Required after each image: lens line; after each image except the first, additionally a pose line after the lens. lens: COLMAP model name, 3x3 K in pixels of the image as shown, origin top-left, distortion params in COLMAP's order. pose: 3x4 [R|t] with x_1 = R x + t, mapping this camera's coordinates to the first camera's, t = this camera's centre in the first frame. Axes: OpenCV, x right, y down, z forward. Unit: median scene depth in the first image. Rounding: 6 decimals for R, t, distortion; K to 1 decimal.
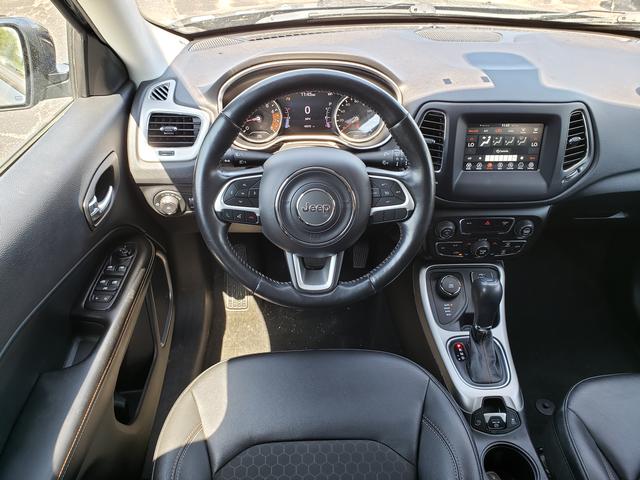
lens RADIAL K [[523.1, 0, 320.0], [0, 523.1, 240.0], [0, 0, 1]] dist [0.002970, -0.111411]
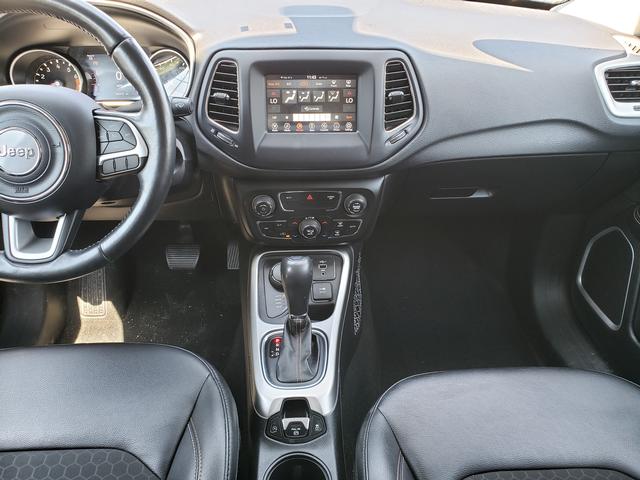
lens RADIAL K [[523.1, 0, 320.0], [0, 523.1, 240.0], [0, 0, 1]] dist [0.002970, -0.111411]
pose [[0.999519, -0.007469, 0.030101, 0.336048], [0.009252, 0.998184, -0.059517, 0.097398], [-0.029601, 0.059767, 0.997773, 0.152587]]
